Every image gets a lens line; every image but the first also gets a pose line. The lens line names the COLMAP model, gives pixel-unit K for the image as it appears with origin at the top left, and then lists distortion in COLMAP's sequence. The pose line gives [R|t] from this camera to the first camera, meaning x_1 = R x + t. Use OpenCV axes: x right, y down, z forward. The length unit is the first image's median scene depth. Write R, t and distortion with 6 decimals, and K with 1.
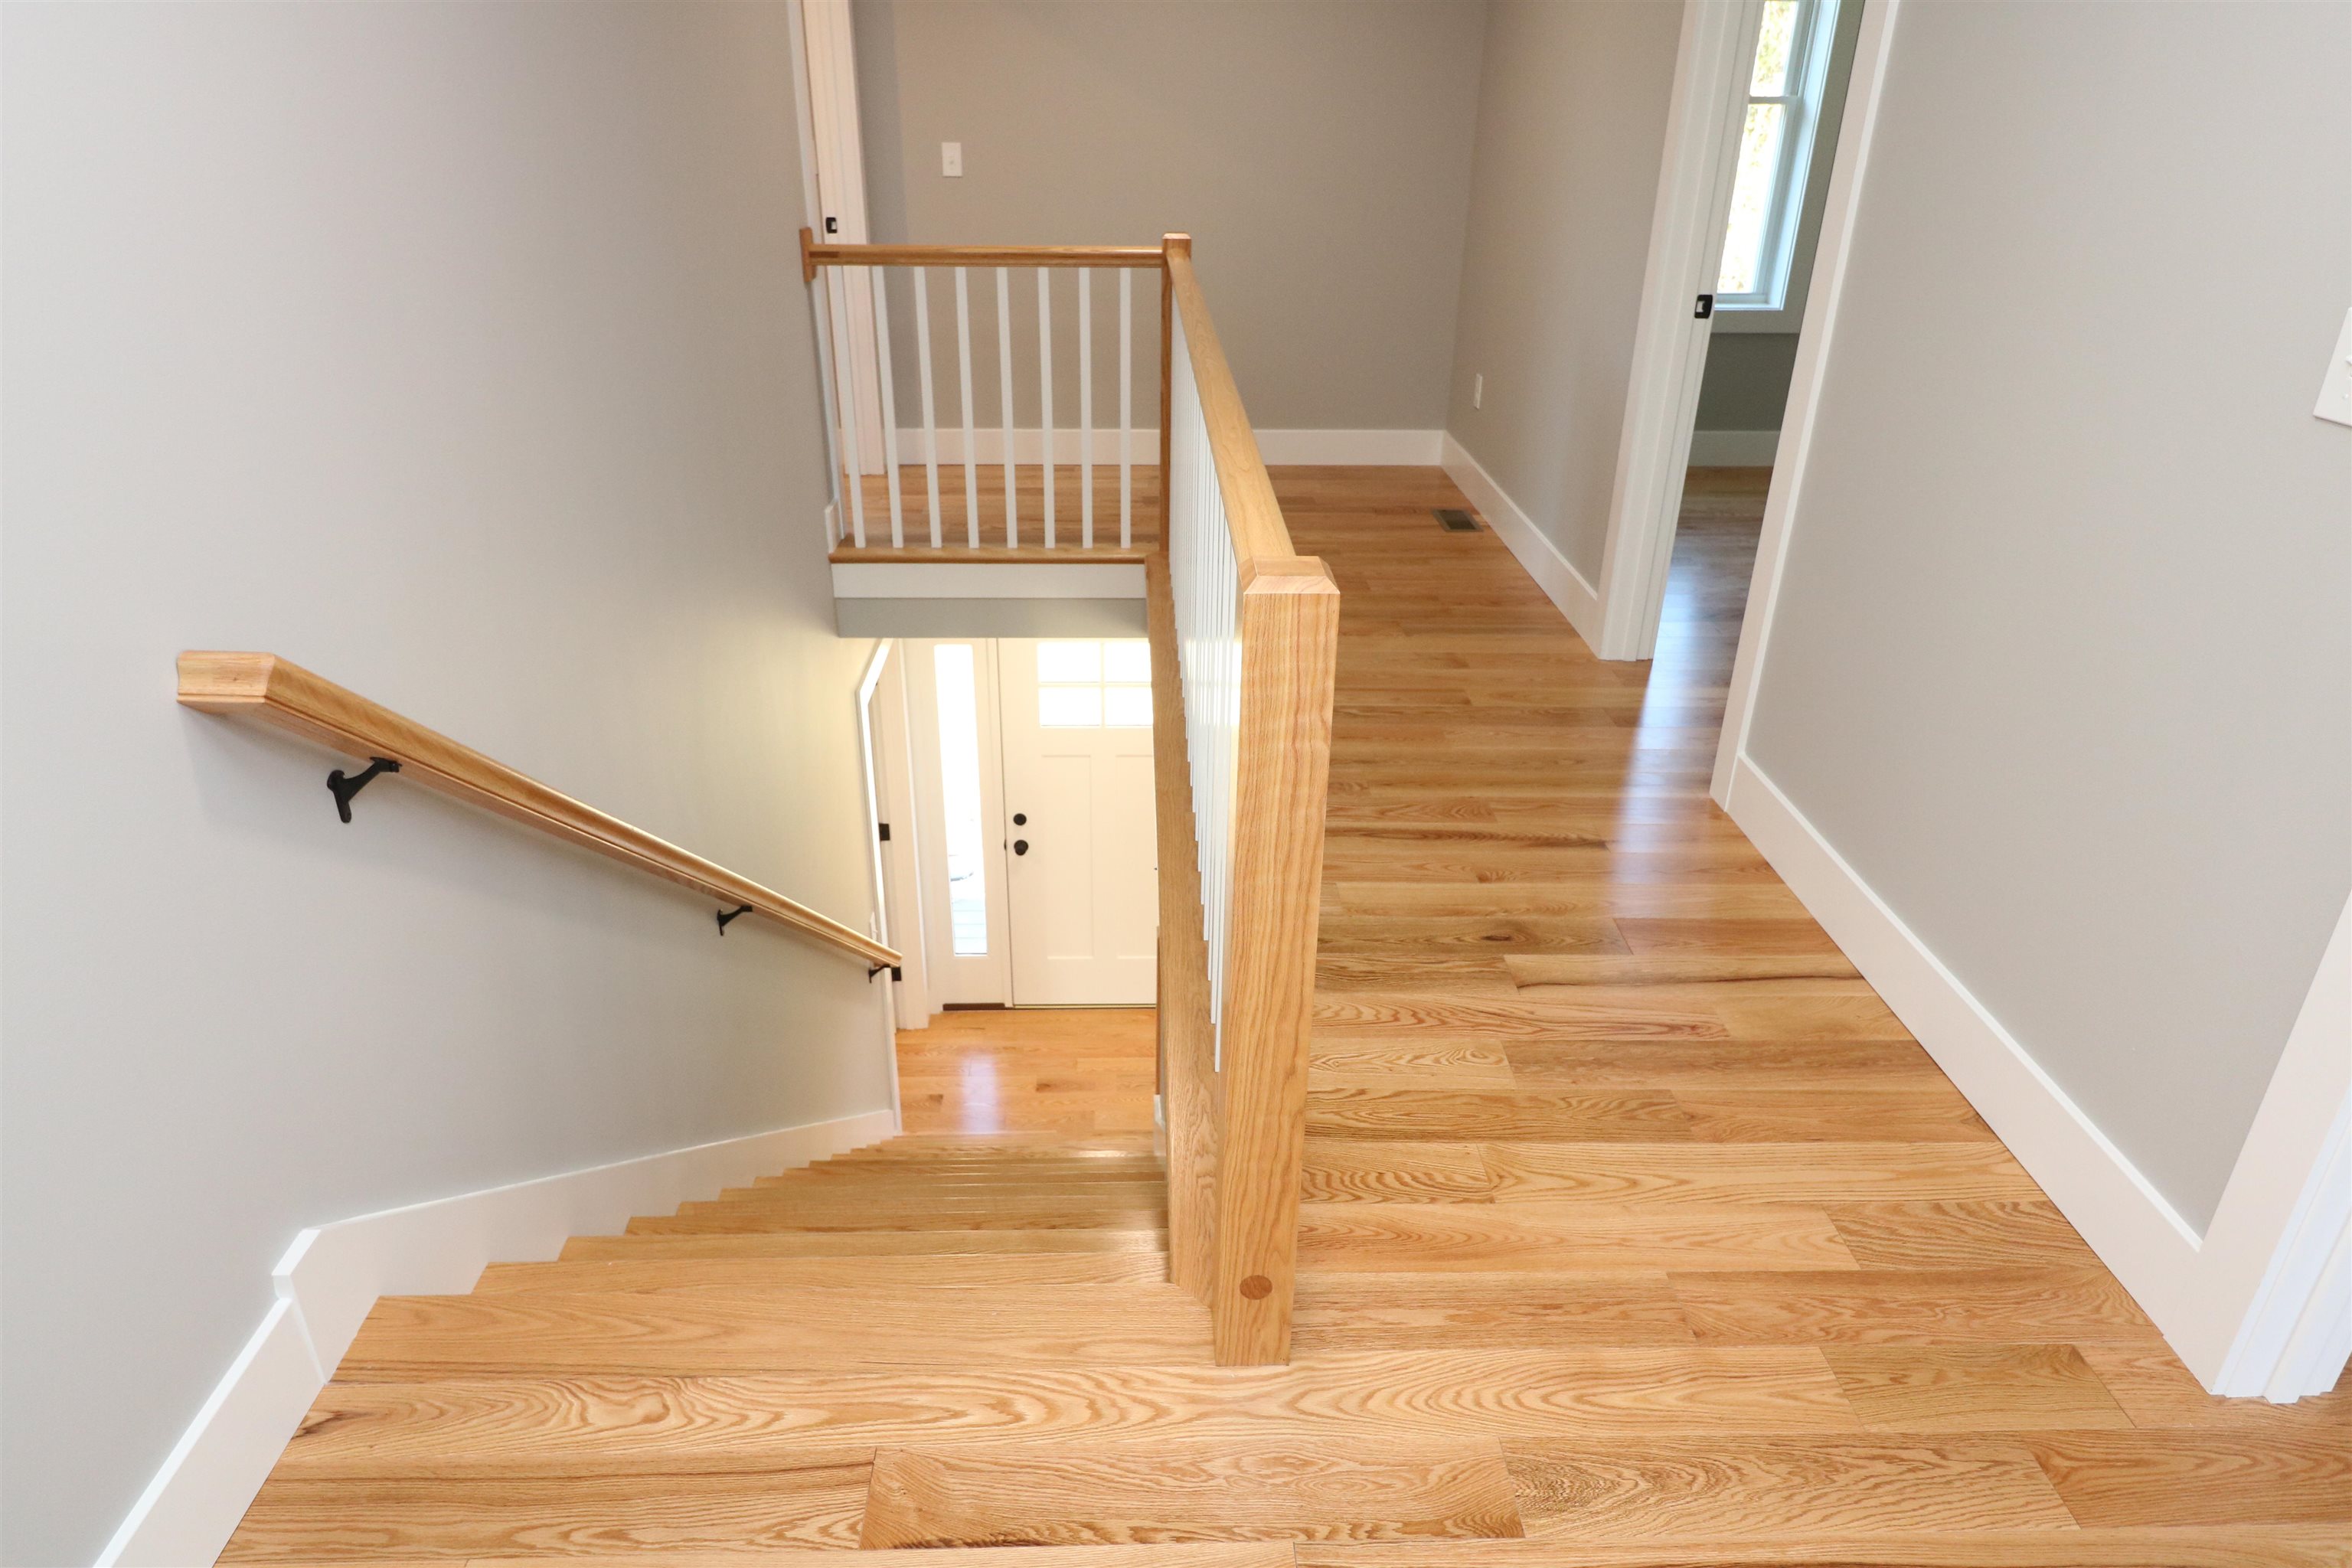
lens RADIAL K [[1429.3, 0, 1165.3], [0, 1429.3, 764.9], [0, 0, 1]] dist [0.029040, -0.040557]
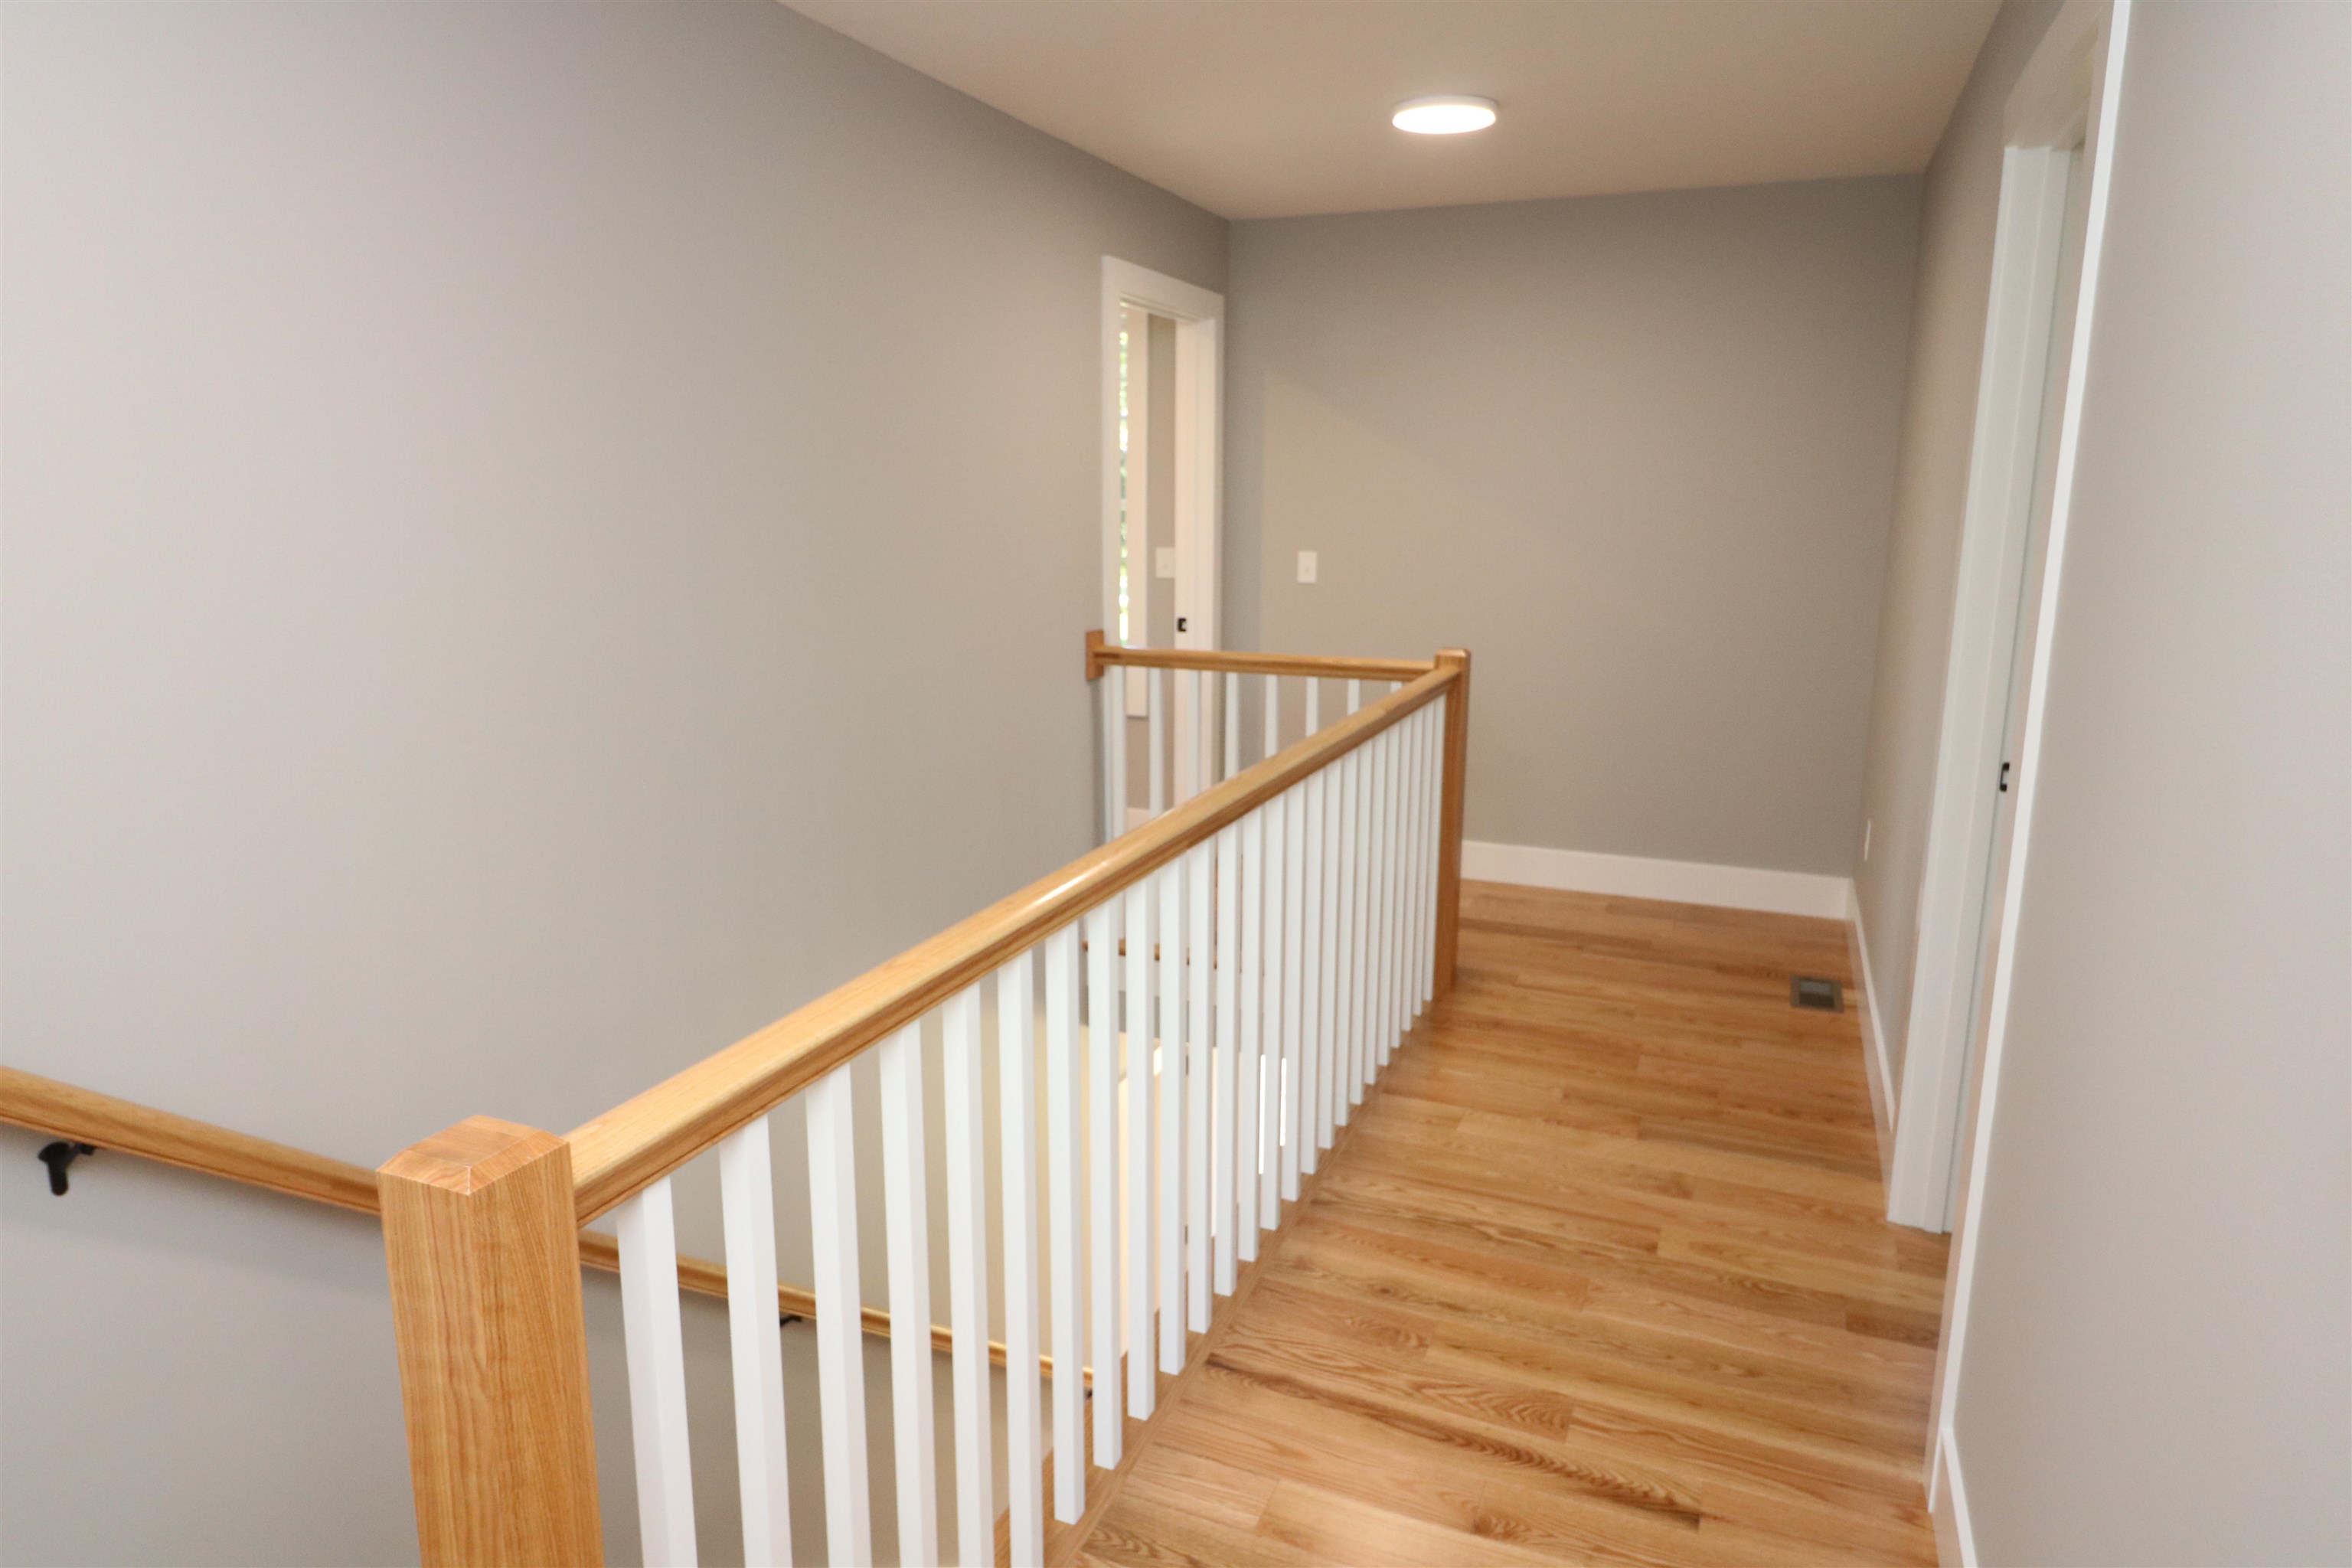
lens RADIAL K [[1429.3, 0, 1165.3], [0, 1429.3, 764.9], [0, 0, 1]] dist [0.029040, -0.040557]
pose [[0.910303, 0.074249, -0.407229, 0.248400], [-0.172314, 0.962462, -0.209700, -0.080796], [0.376373, 0.261062, 0.888926, 0.139689]]
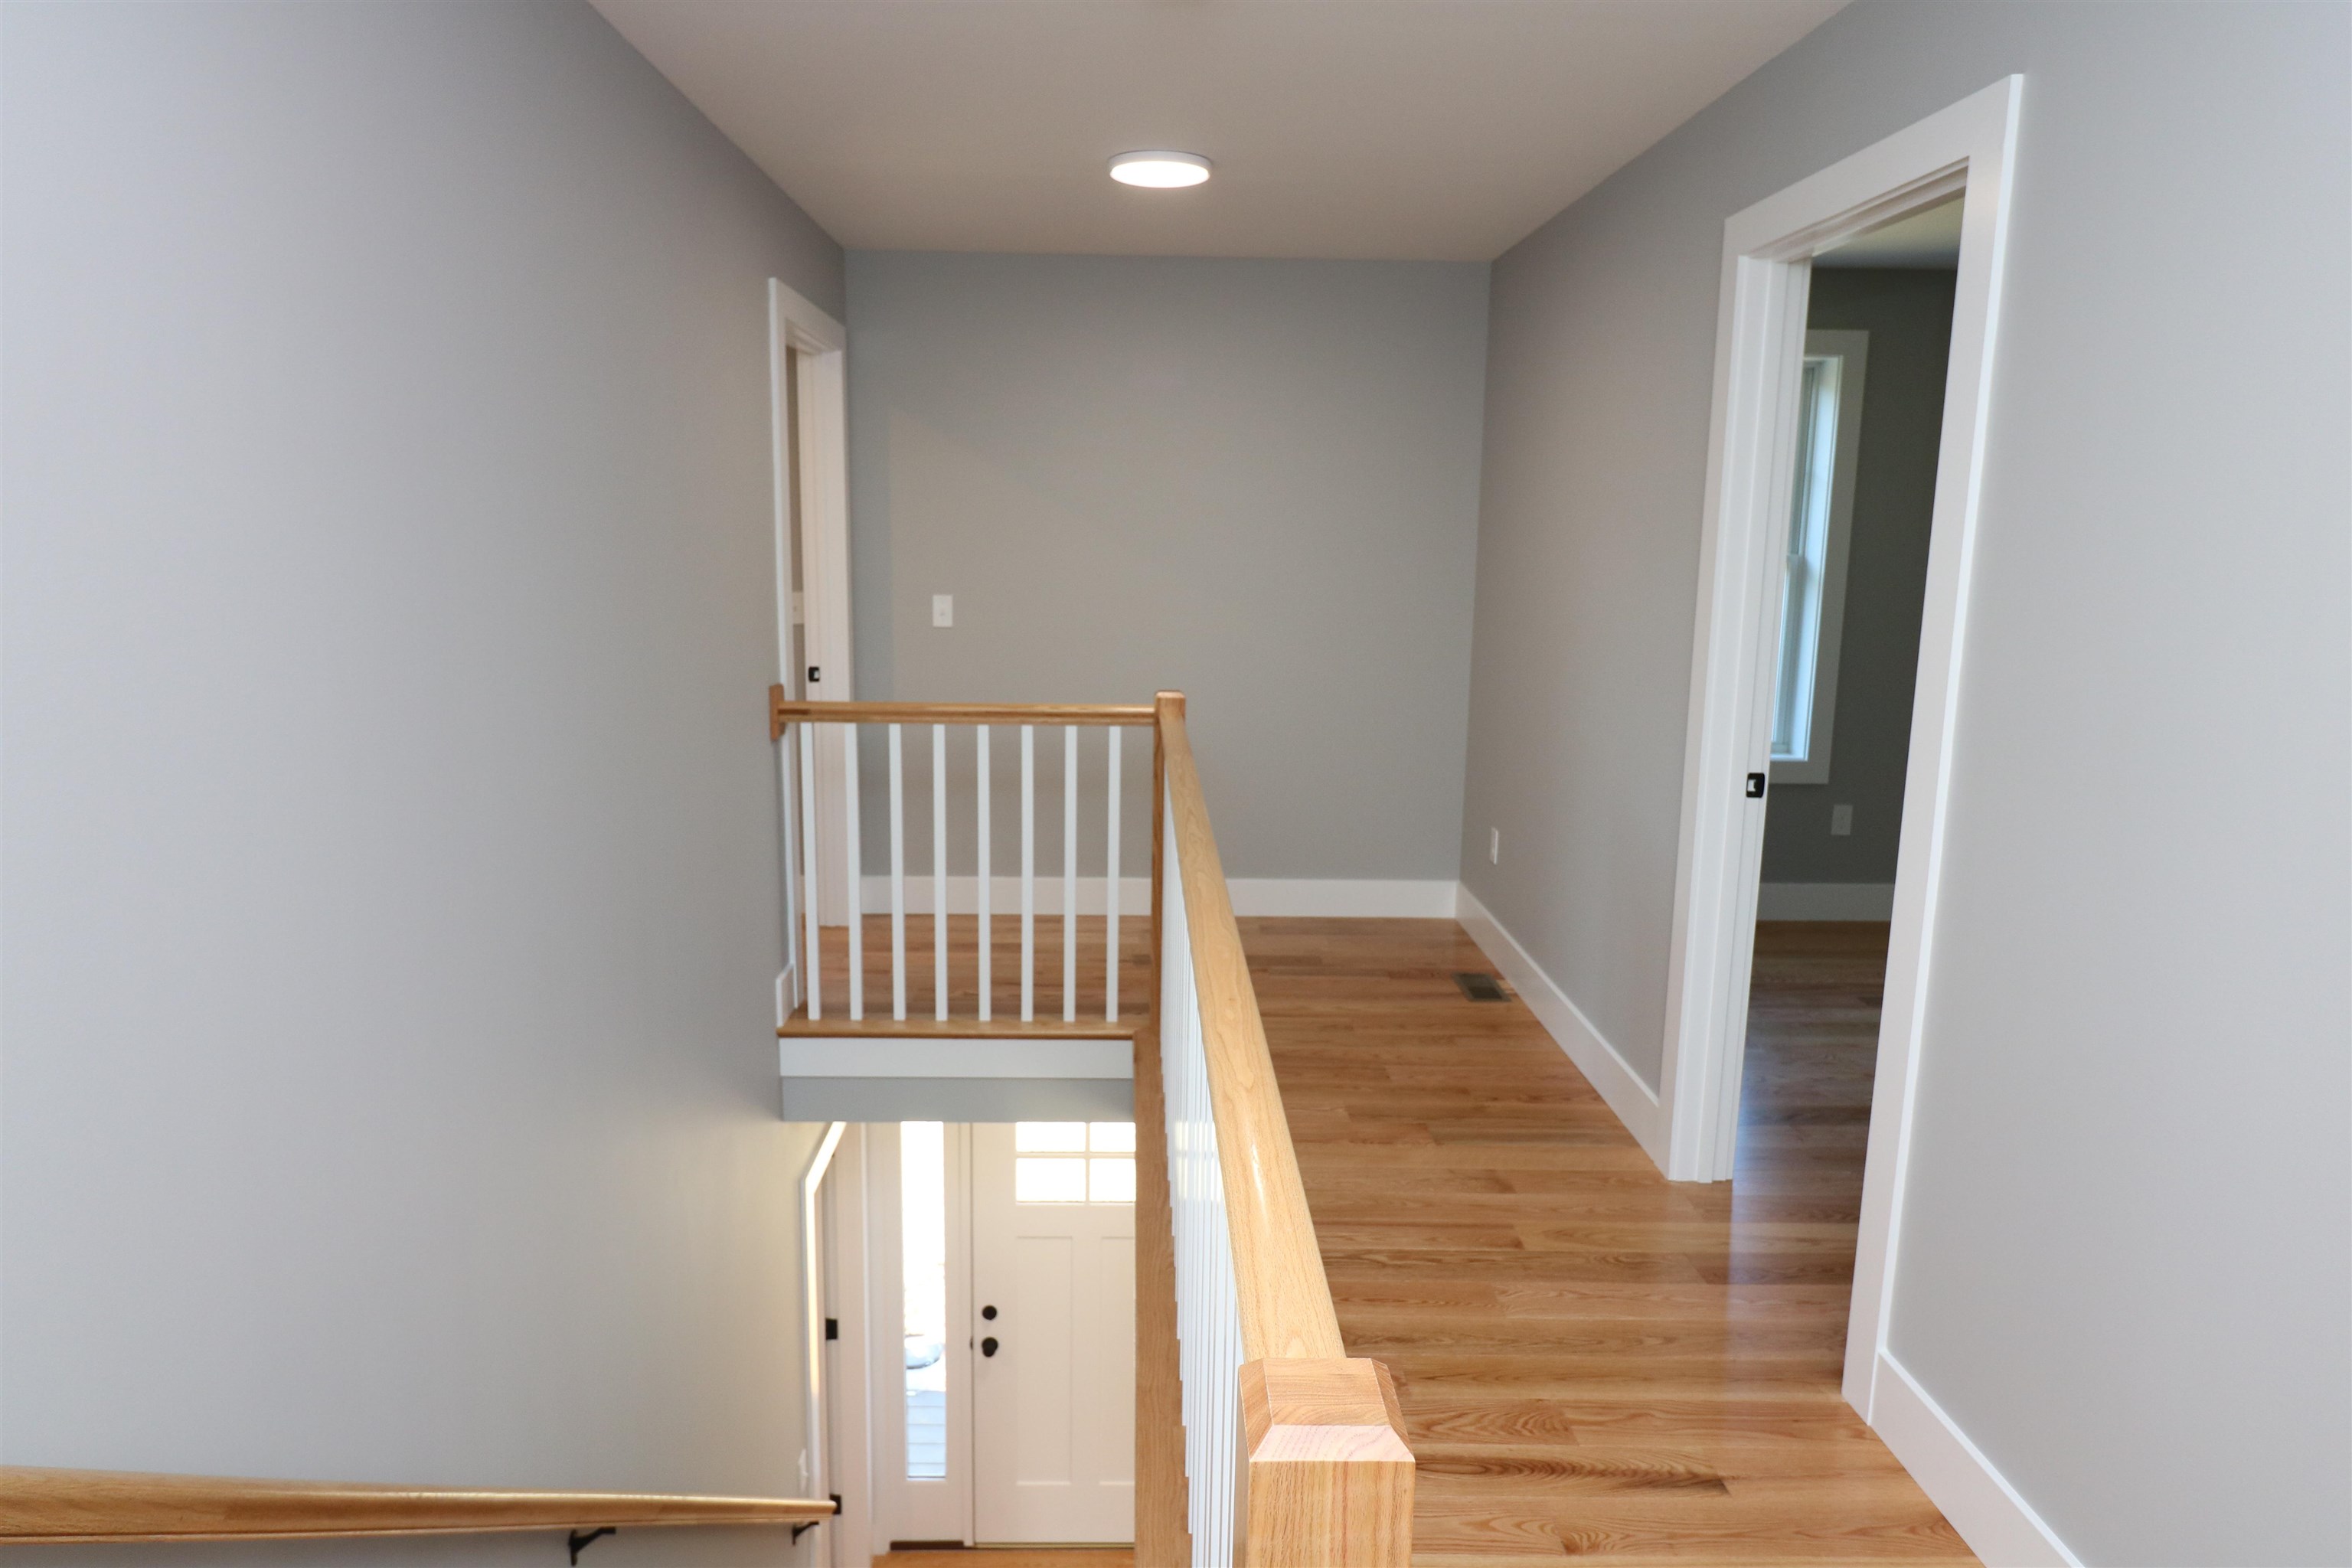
lens RADIAL K [[1429.3, 0, 1165.3], [0, 1429.3, 764.9], [0, 0, 1]] dist [0.029040, -0.040557]
pose [[0.999981, 0.006098, -0.001021, 0.006624], [-0.006147, 0.962477, -0.271293, -0.078185], [-0.000671, 0.271294, 0.962496, 0.122196]]
